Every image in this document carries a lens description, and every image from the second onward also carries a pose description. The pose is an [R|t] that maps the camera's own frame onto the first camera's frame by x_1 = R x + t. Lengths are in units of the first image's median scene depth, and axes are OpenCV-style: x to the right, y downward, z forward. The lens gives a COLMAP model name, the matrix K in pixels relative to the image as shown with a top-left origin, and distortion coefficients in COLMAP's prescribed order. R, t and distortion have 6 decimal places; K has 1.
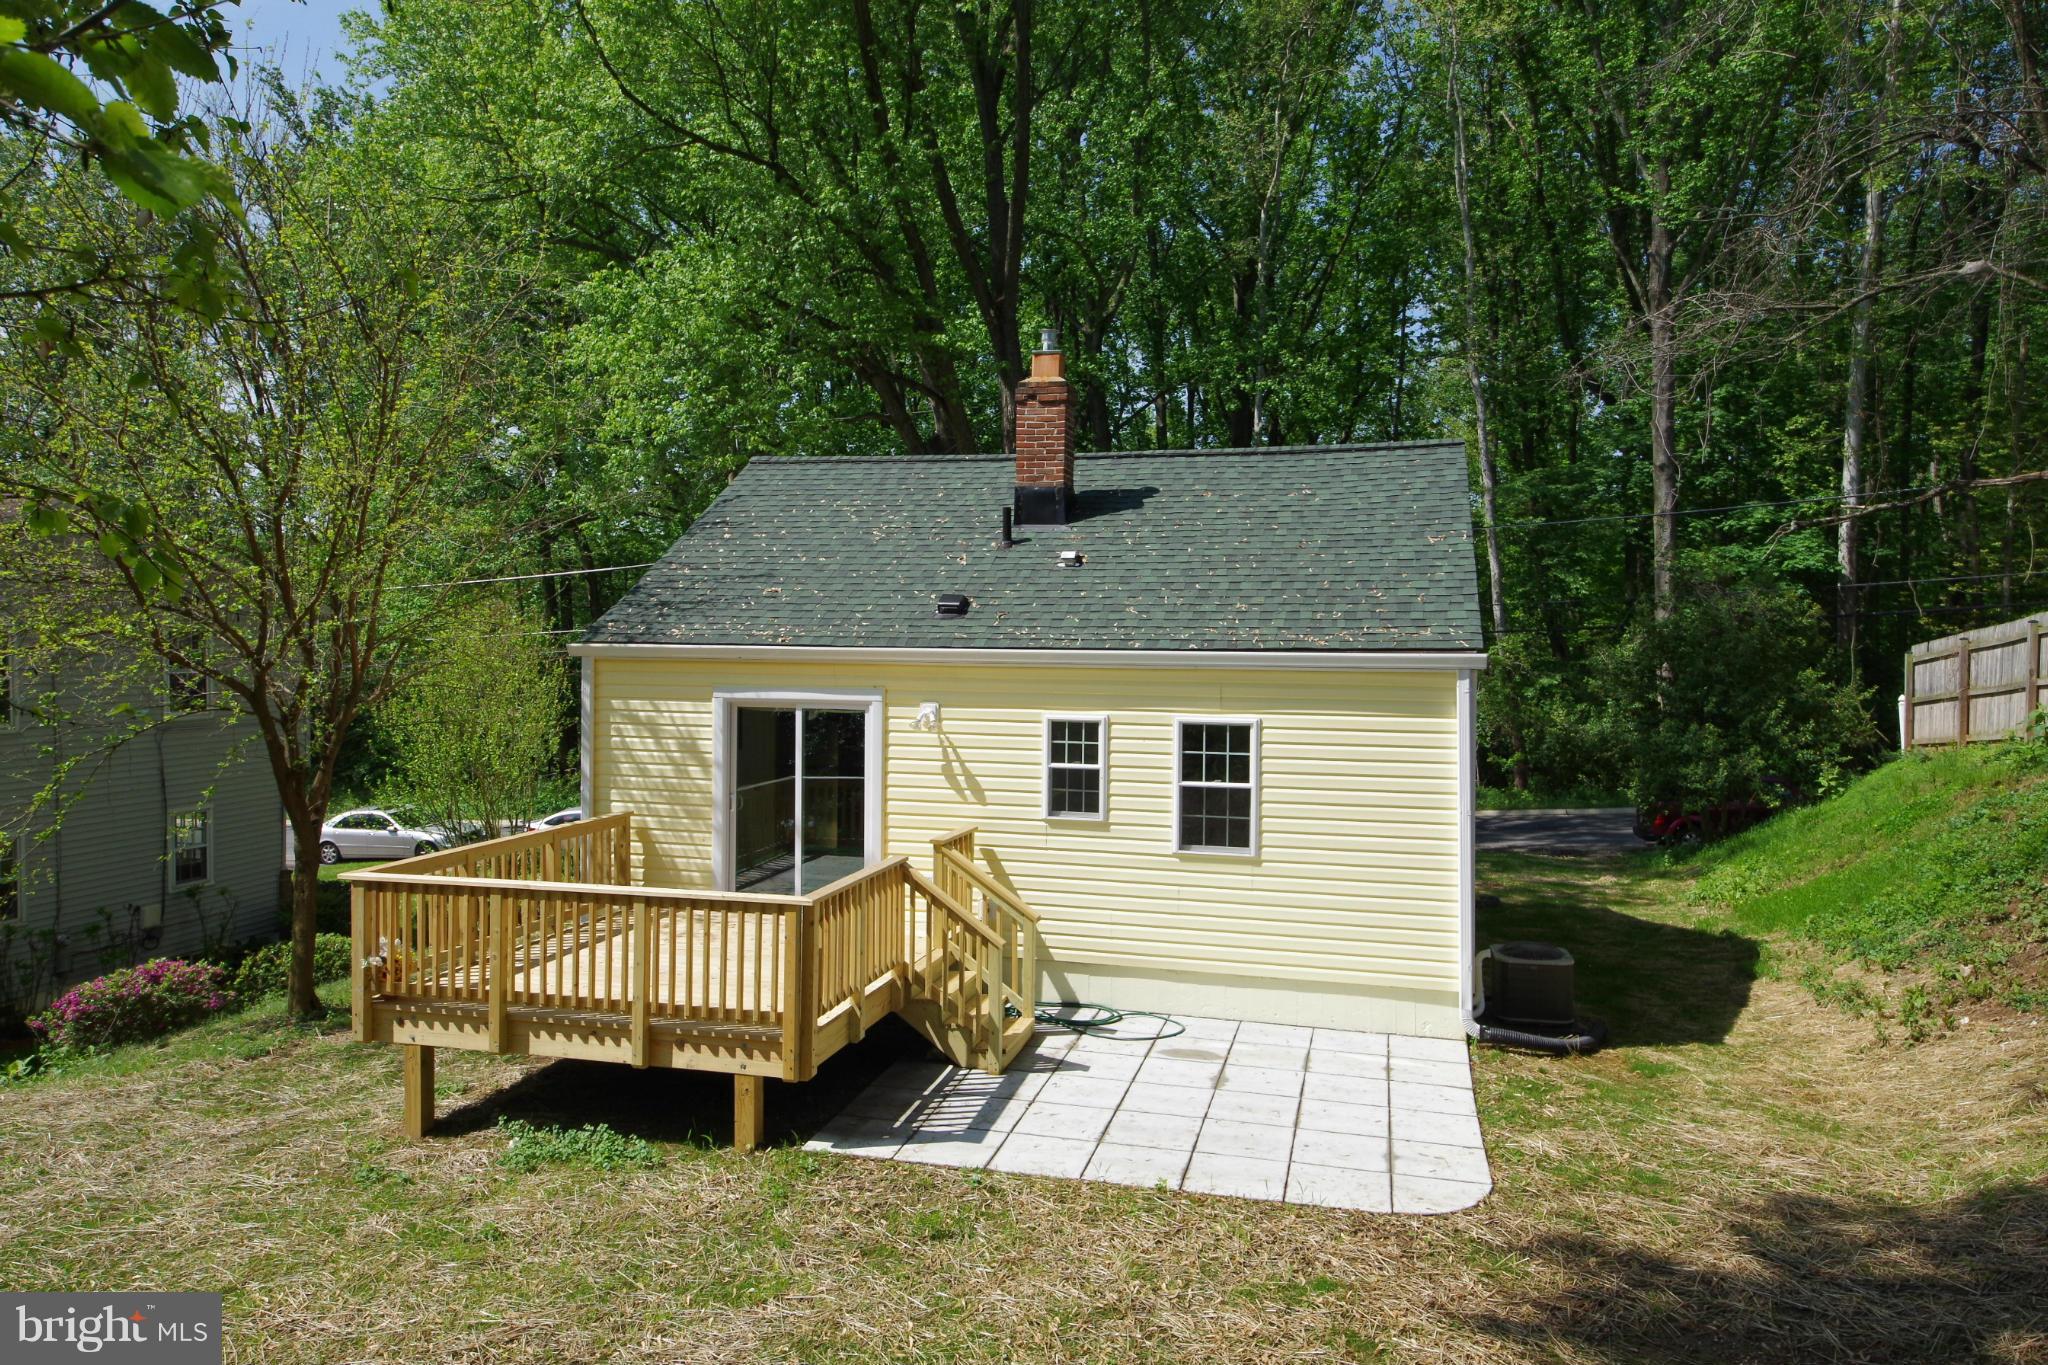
lens RADIAL K [[1353.0, 0, 1005.7], [0, 1353.0, 679.1], [0, 0, 1]] dist [0.034266, -0.002343]
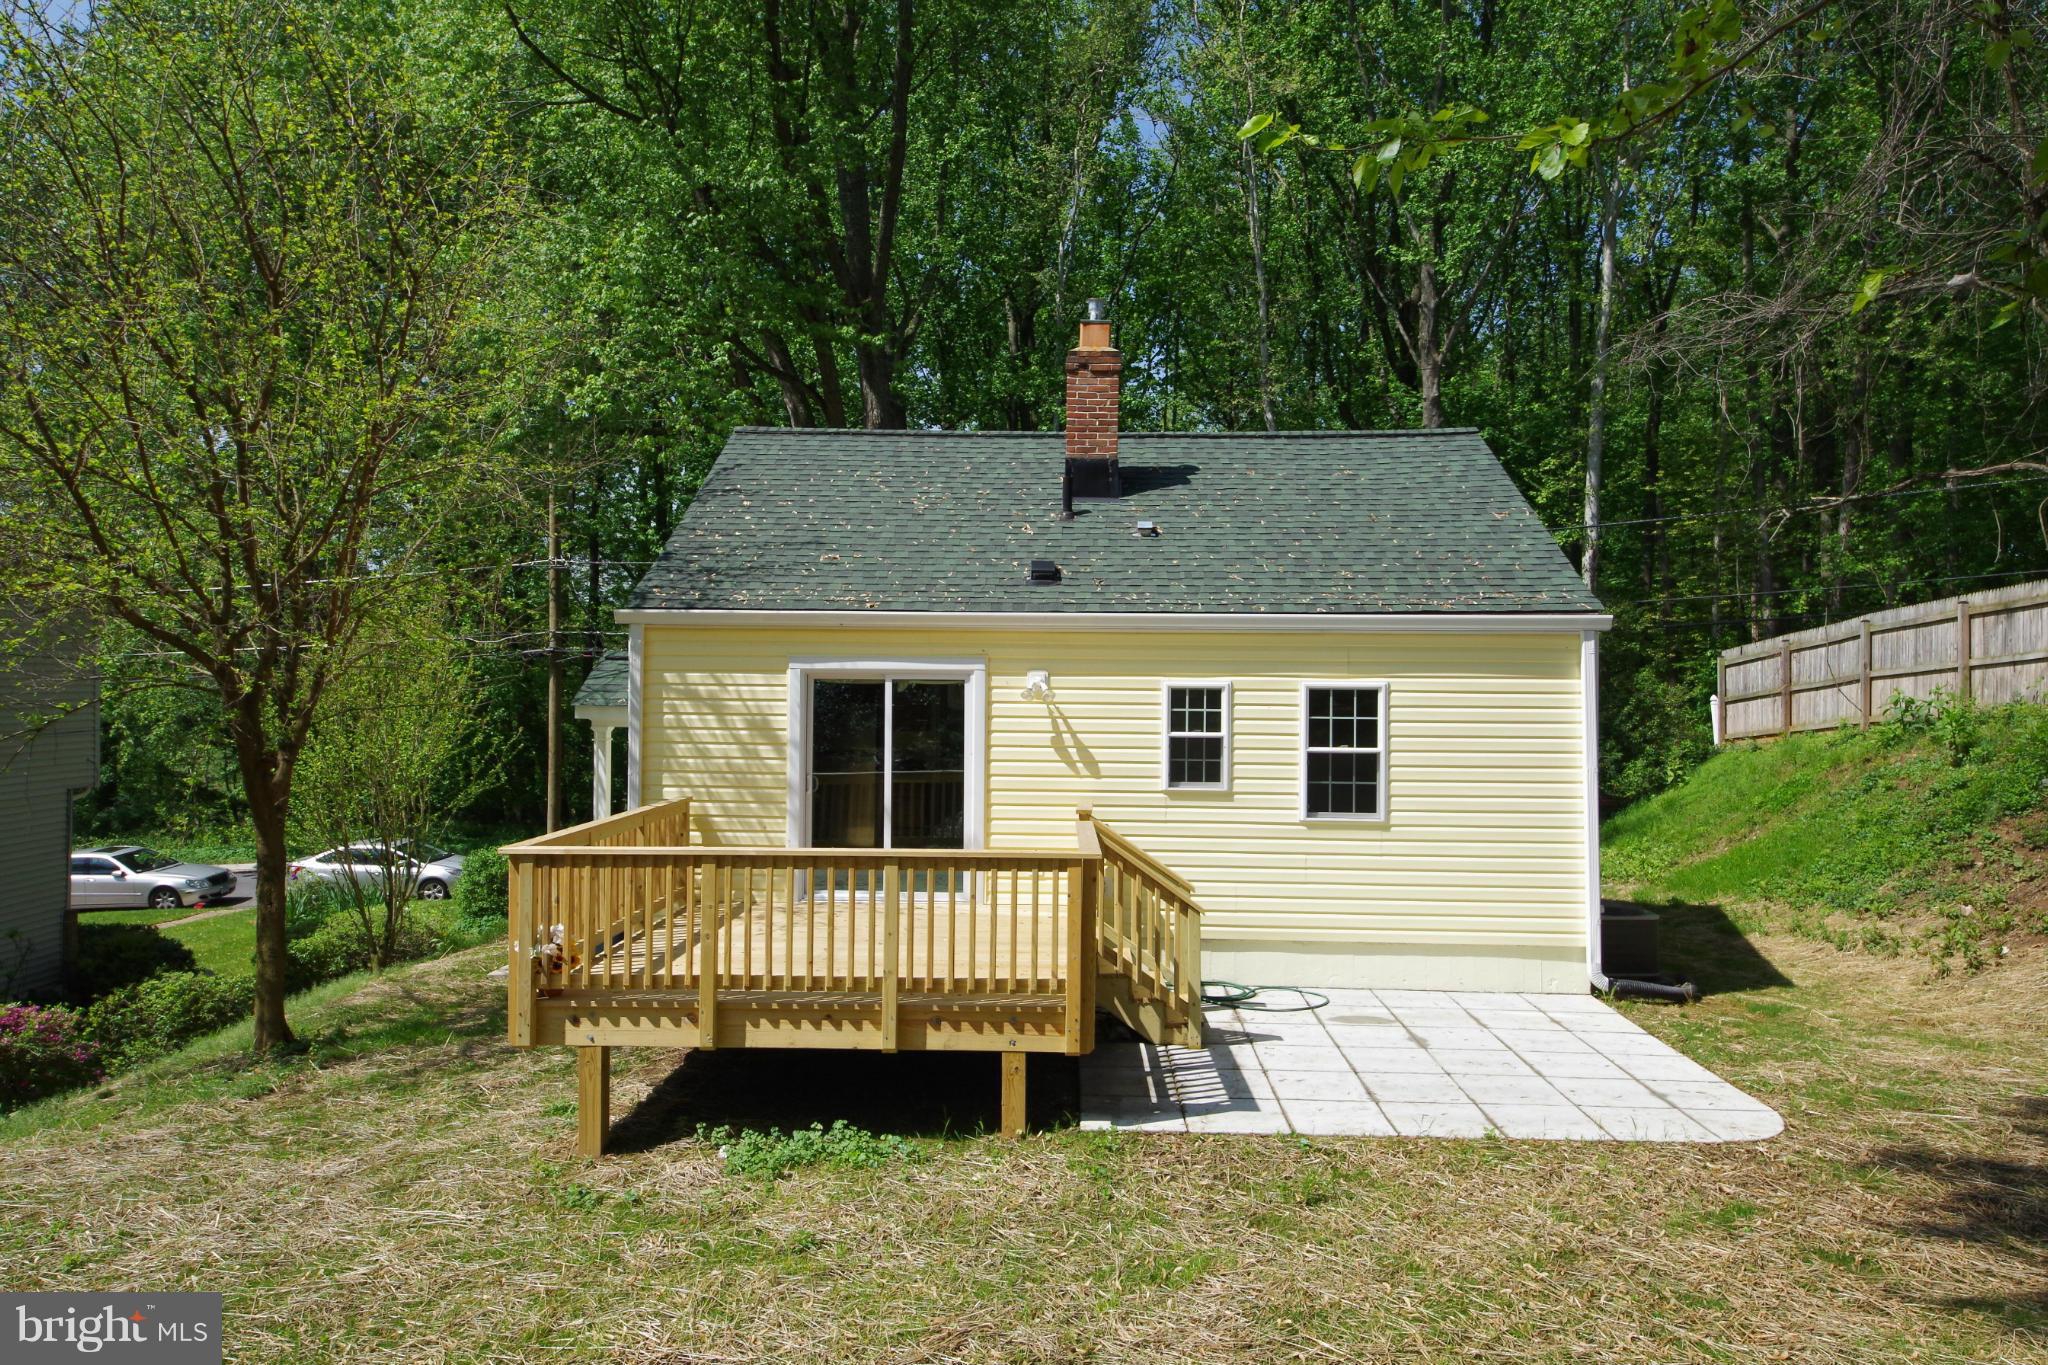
lens RADIAL K [[1353.0, 0, 1005.7], [0, 1353.0, 679.1], [0, 0, 1]] dist [0.034266, -0.002343]
pose [[0.975325, -0.000590, 0.220772, -0.302575], [0.007338, 0.999531, -0.029745, 0.053706], [-0.220651, 0.030631, 0.974872, 0.087780]]
